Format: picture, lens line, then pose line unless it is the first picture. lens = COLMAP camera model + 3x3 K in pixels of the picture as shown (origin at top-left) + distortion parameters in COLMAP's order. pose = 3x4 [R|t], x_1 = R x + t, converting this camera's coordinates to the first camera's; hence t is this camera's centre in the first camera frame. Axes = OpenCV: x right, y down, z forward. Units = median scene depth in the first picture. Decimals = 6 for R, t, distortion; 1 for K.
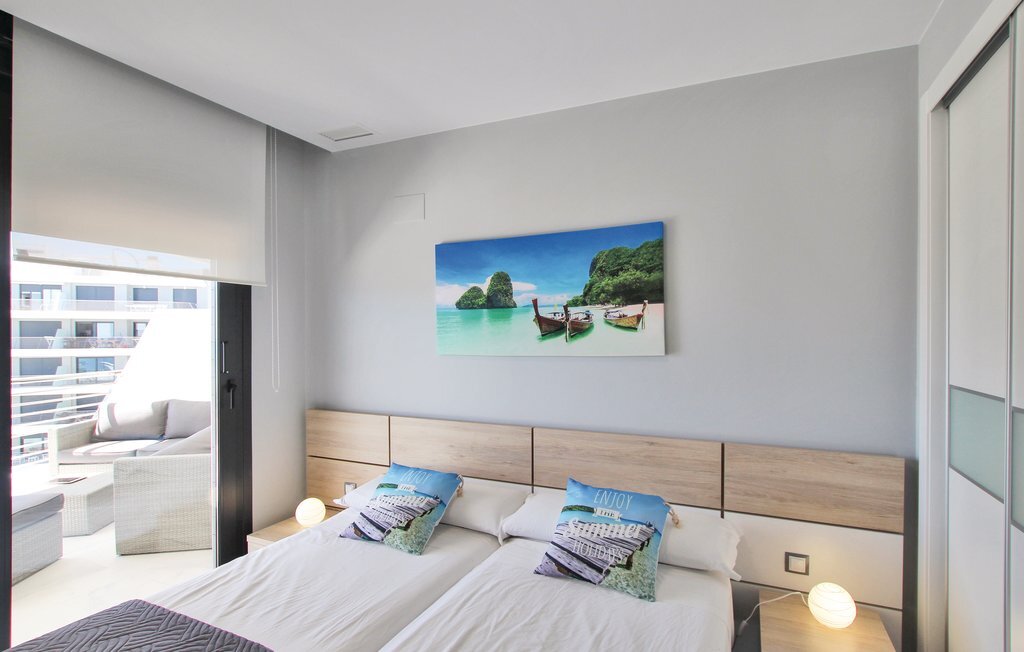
lens RADIAL K [[508.4, 0, 512.0], [0, 508.4, 326.0], [0, 0, 1]] dist [-0.000282, -0.000134]
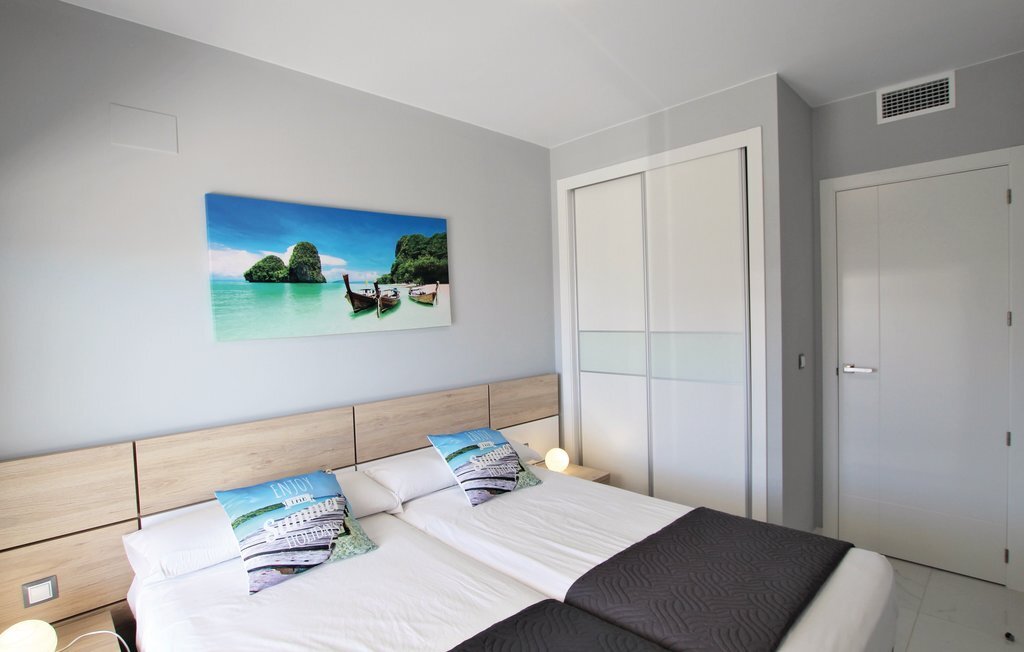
lens RADIAL K [[512.6, 0, 512.0], [0, 512.6, 326.0], [0, 0, 1]] dist [-0.026555, 0.000184]
pose [[0.364138, -0.034669, 0.930700, -0.778821], [0.021691, 0.999352, 0.028739, 0.024375], [-0.931093, 0.009723, 0.364653, 0.363676]]
